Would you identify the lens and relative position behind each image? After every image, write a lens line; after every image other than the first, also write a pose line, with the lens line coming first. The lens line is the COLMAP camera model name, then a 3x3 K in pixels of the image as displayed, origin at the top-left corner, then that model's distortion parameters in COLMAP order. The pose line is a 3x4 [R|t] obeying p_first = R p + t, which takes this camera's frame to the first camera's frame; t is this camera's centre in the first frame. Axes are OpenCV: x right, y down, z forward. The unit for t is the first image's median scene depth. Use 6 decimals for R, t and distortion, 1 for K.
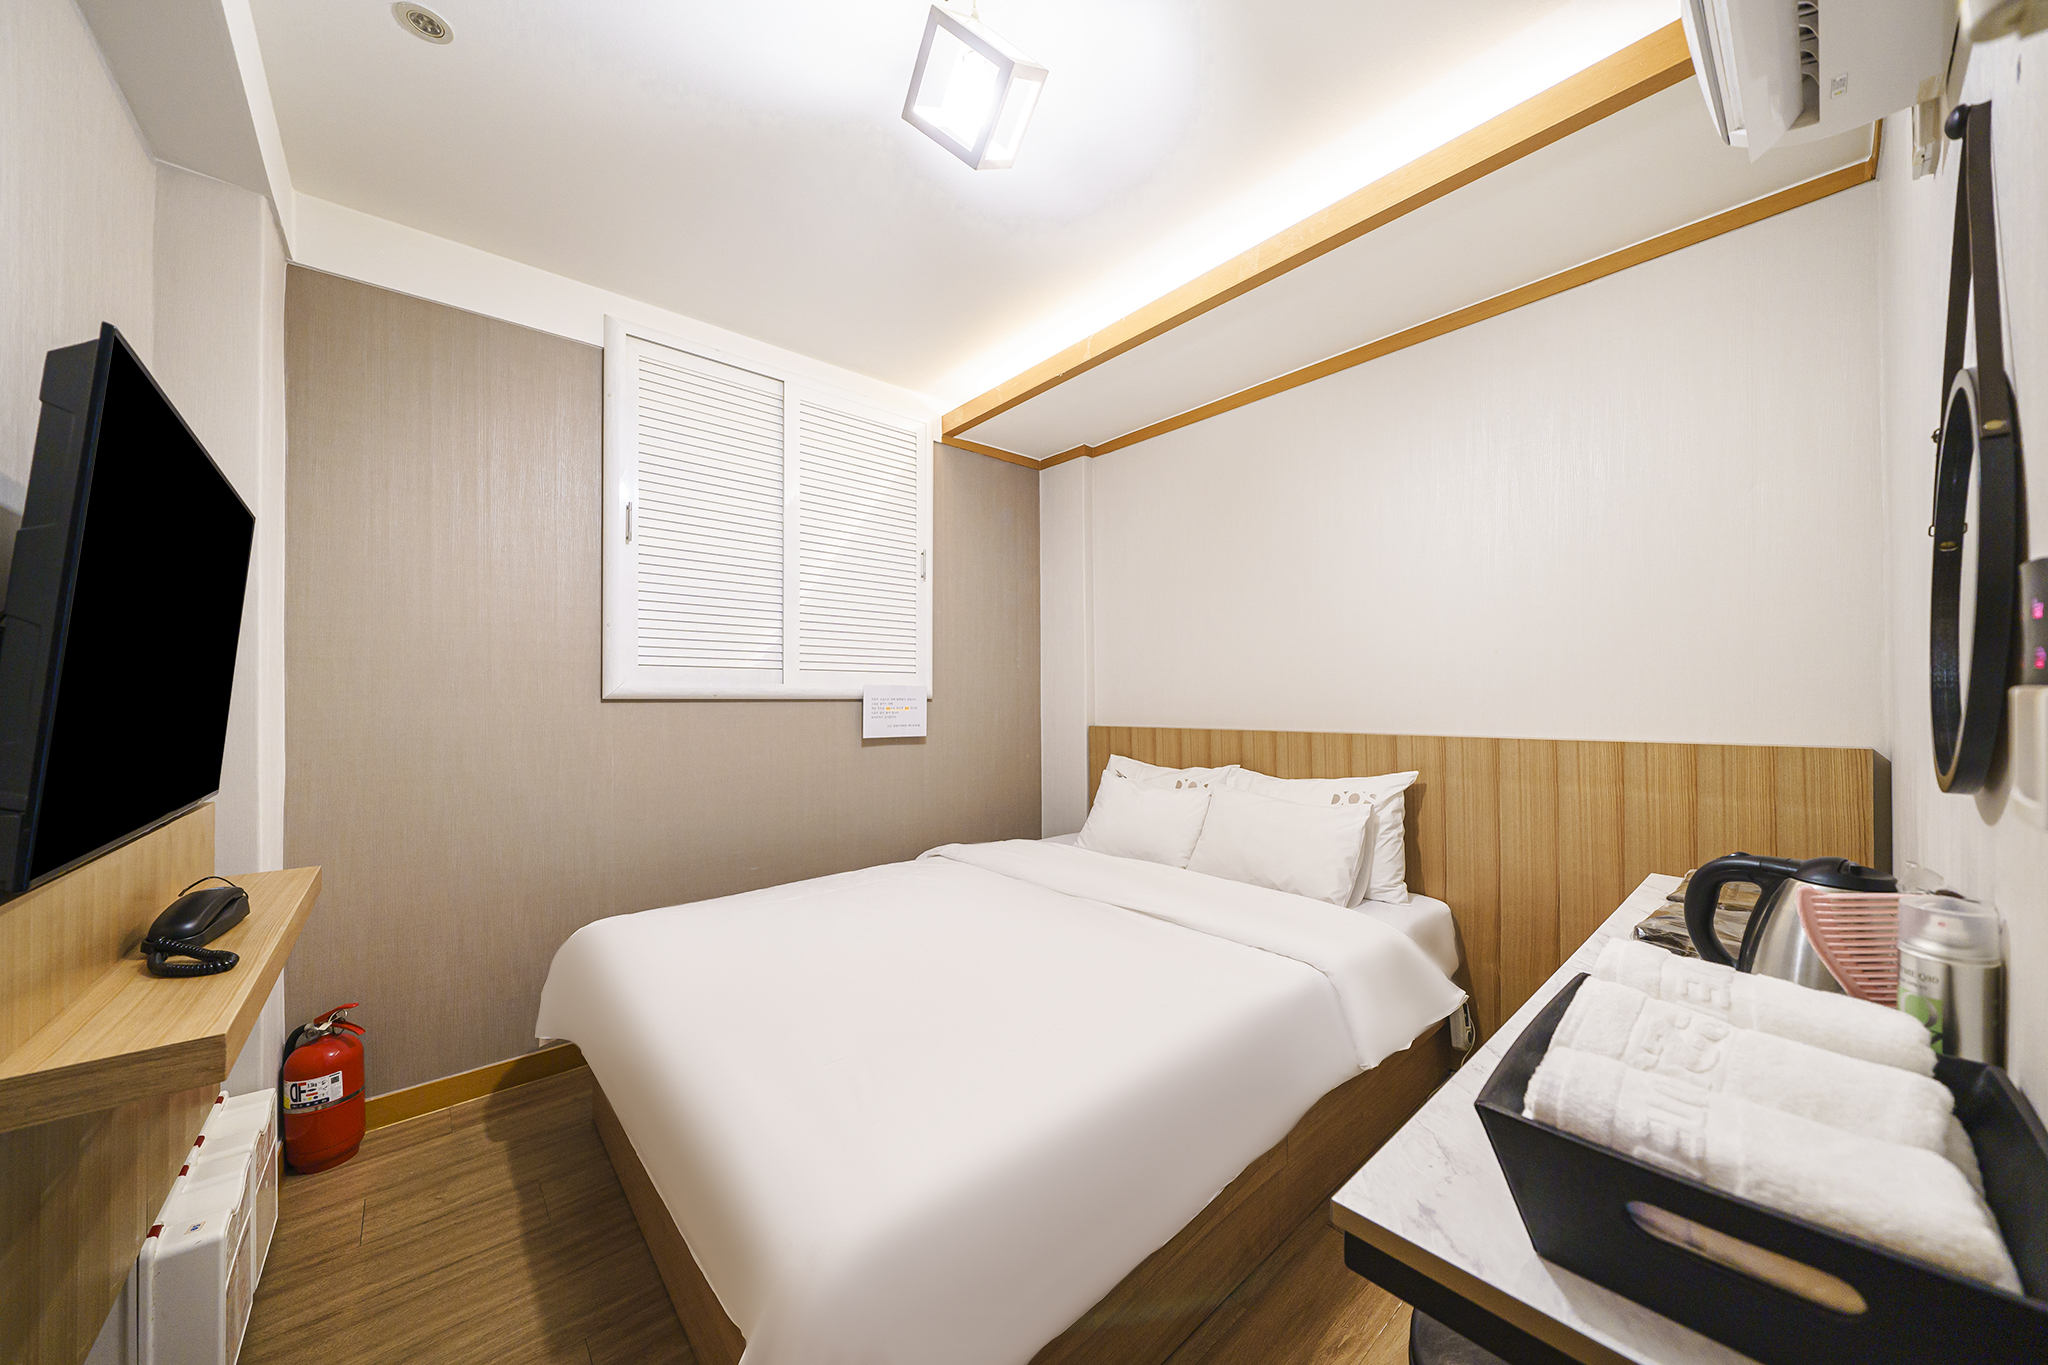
lens RADIAL K [[703.0, 0, 1014.6], [0, 703.0, 694.9], [0, 0, 1]] dist [0.000578, 0.000093]
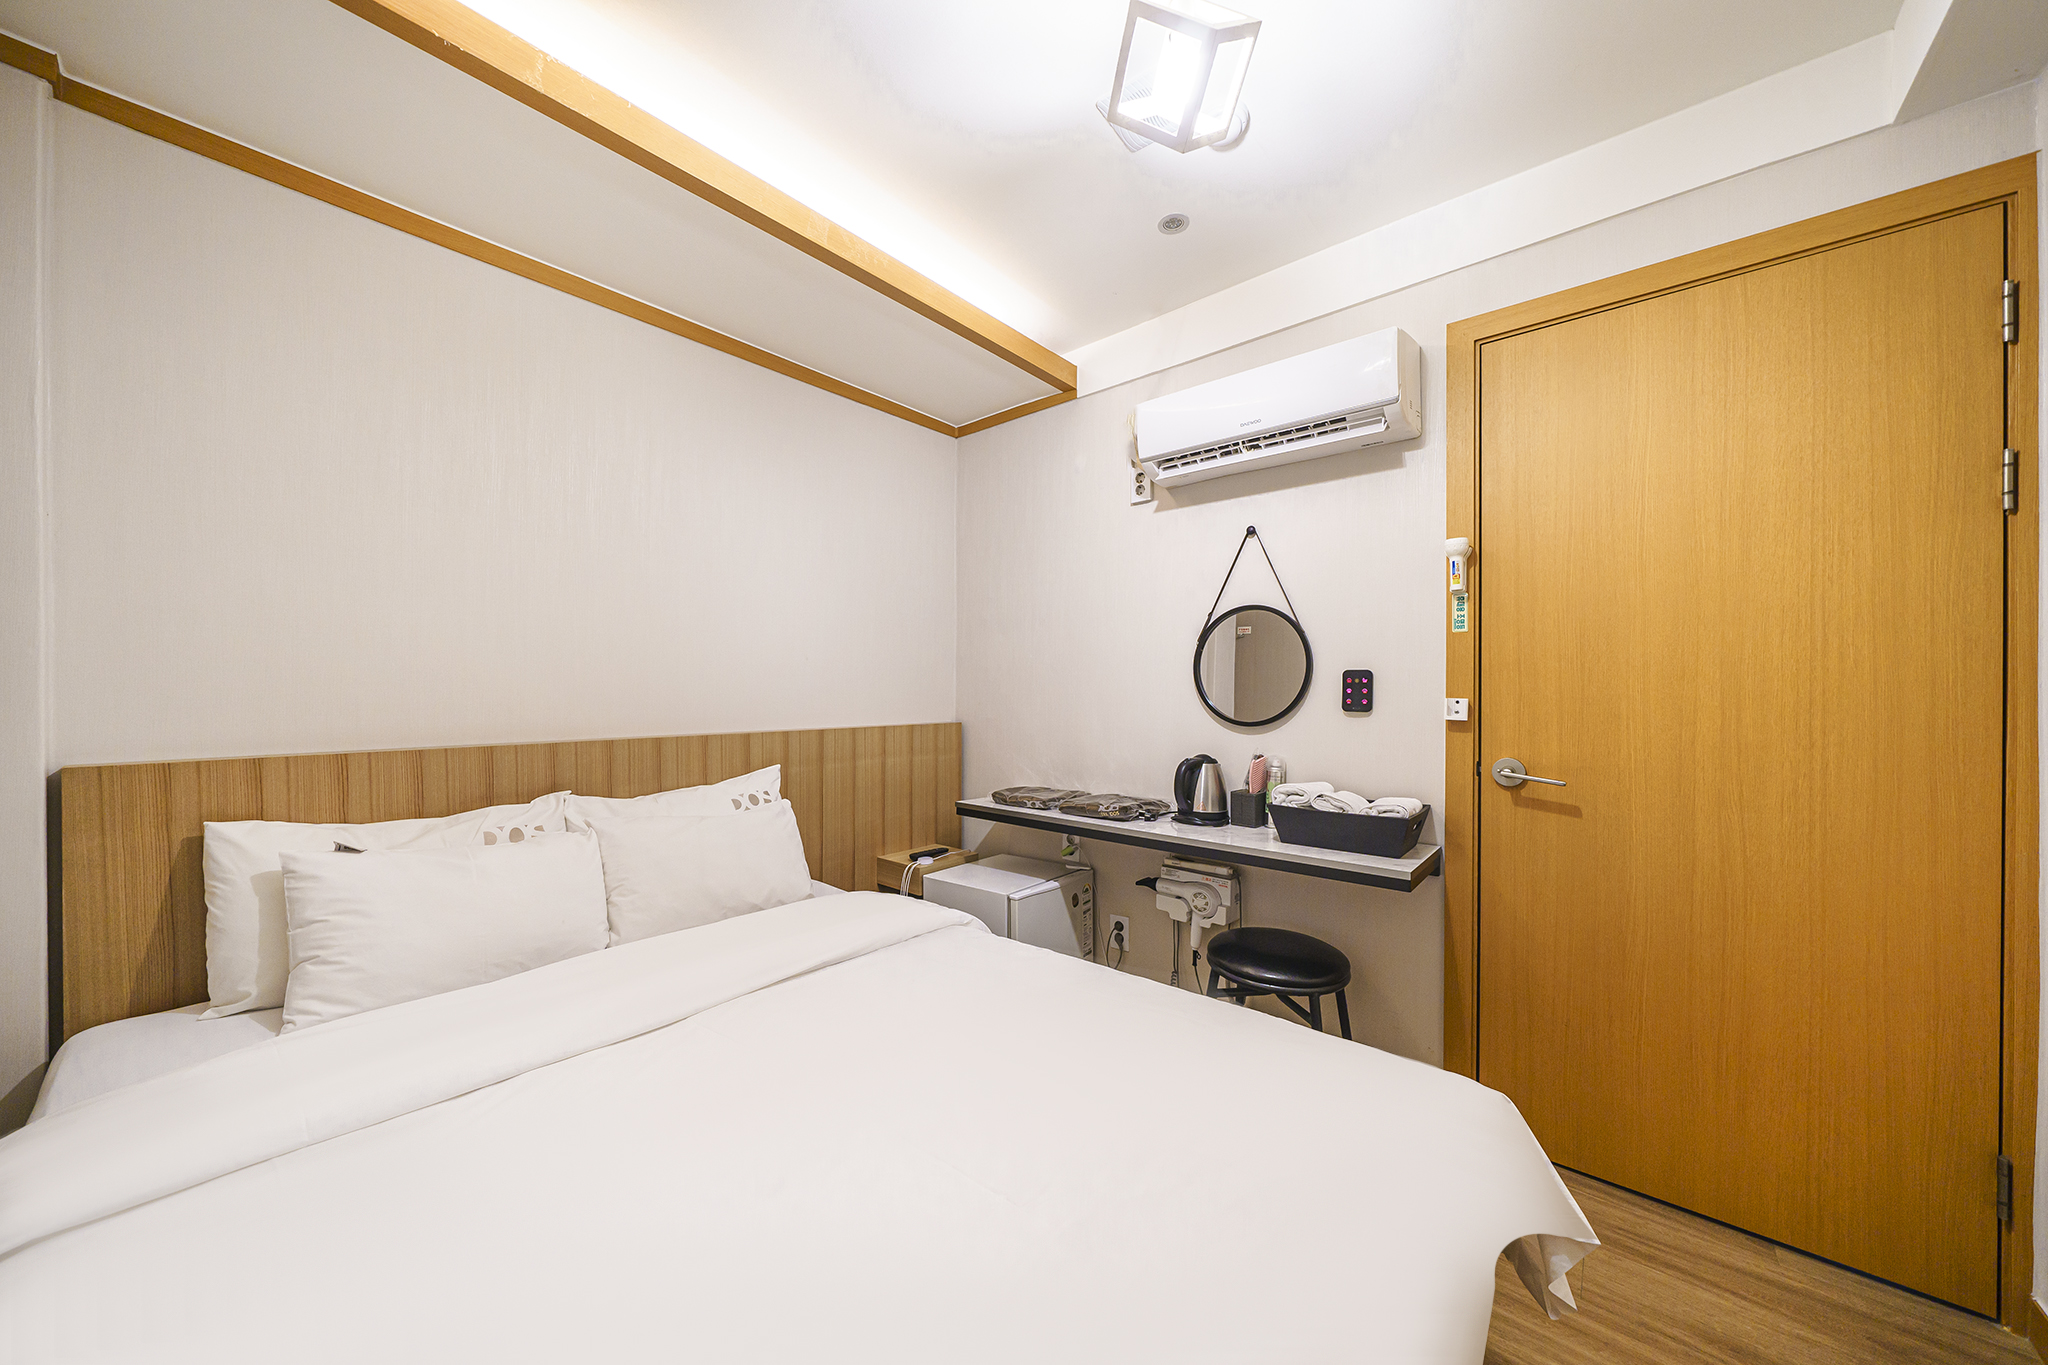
lens RADIAL K [[703.0, 0, 1014.6], [0, 703.0, 694.9], [0, 0, 1]] dist [0.000578, 0.000093]
pose [[-0.141817, -0.002711, 0.989889, -0.543597], [-0.008572, 0.999962, 0.001511, -0.004669], [-0.989856, -0.008271, -0.141835, 0.766213]]
